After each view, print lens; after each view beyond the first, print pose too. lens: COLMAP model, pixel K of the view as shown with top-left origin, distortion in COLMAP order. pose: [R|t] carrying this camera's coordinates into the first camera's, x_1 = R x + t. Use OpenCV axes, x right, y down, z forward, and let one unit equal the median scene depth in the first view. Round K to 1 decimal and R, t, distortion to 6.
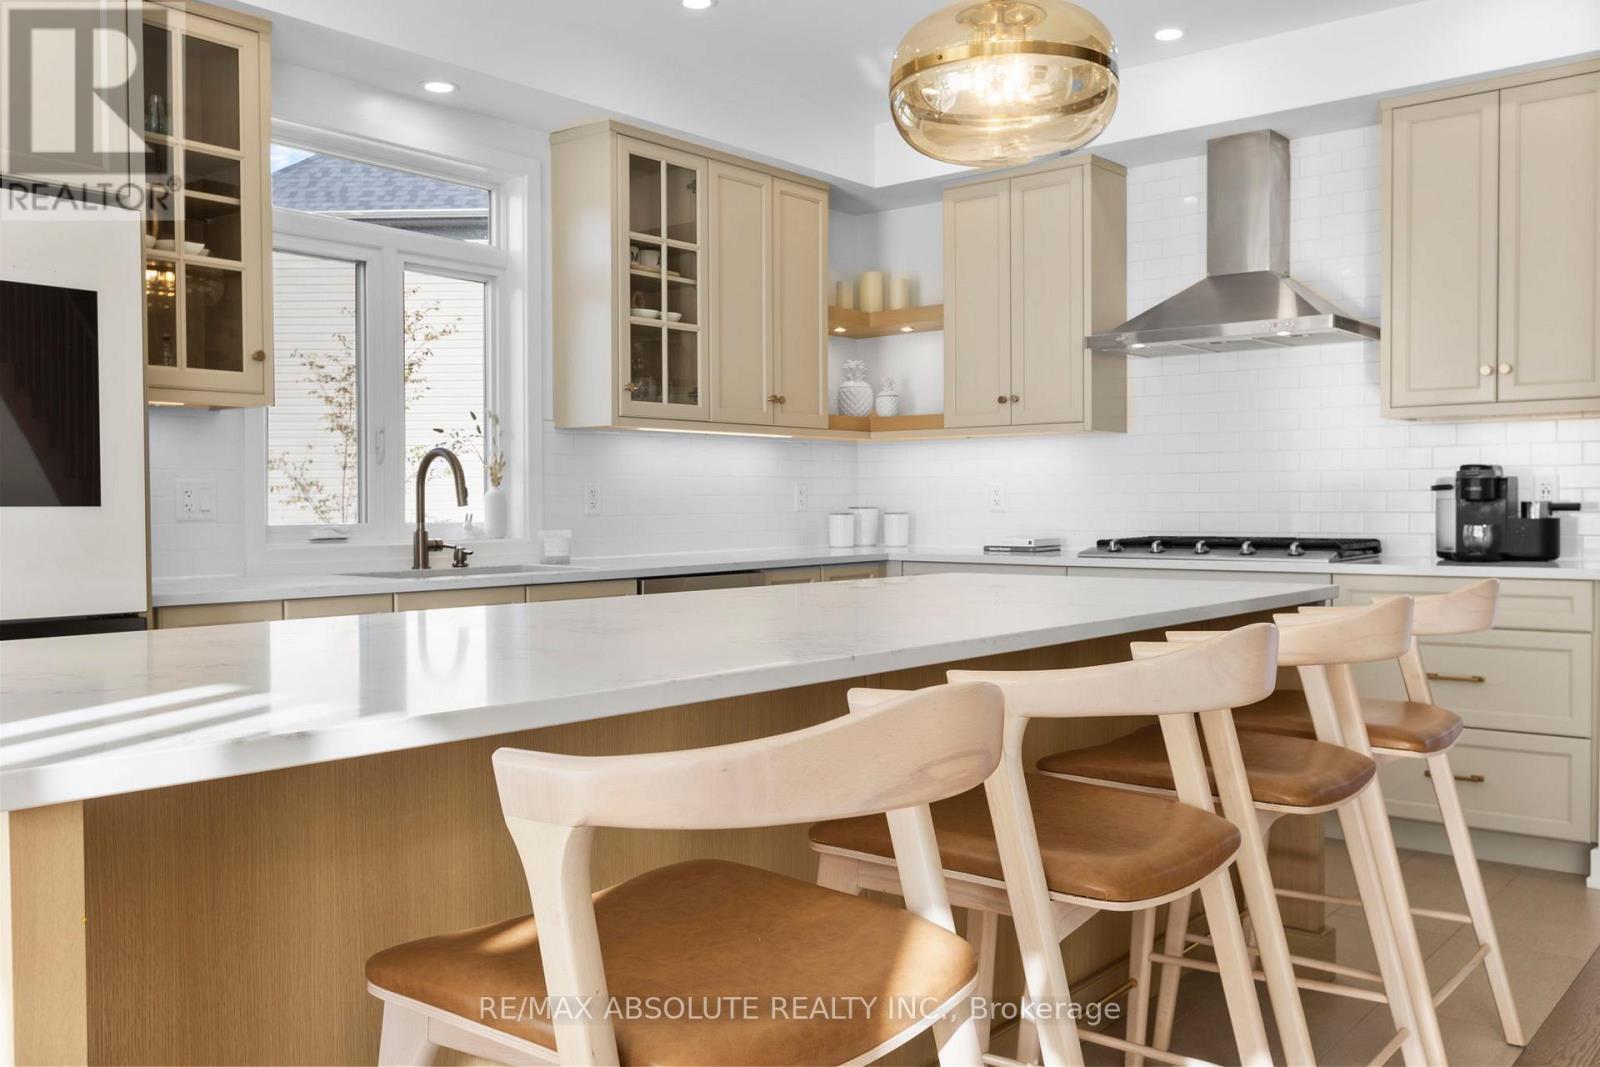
lens RADIAL K [[1353.5, 0, 807.6], [0, 1353.5, 542.0], [0, 0, 1]] dist [0.001909, -0.013845]
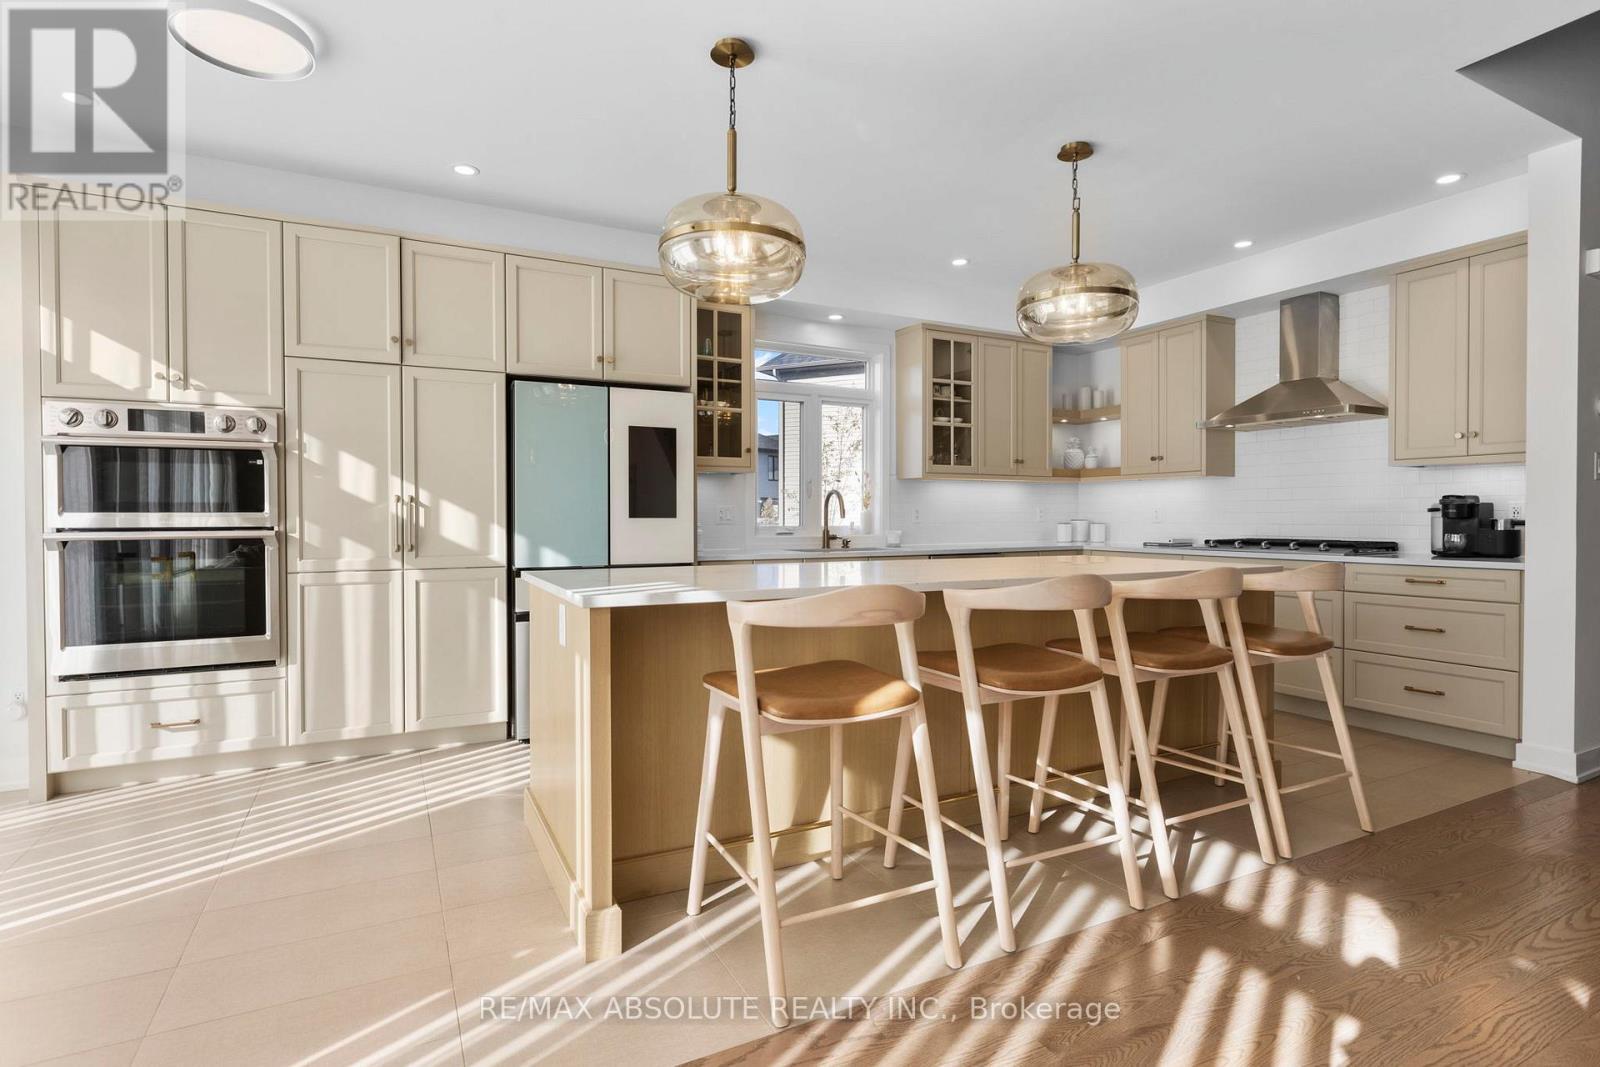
lens RADIAL K [[797.2, 0, 803.8], [0, 797.2, 524.9], [0, 0, 1]] dist [0.002755, 0.000231]
pose [[0.924598, 0.009214, -0.380834, 0.139266], [-0.015731, 0.999778, -0.014004, 0.001828], [0.380620, 0.018939, 0.924538, -0.135168]]
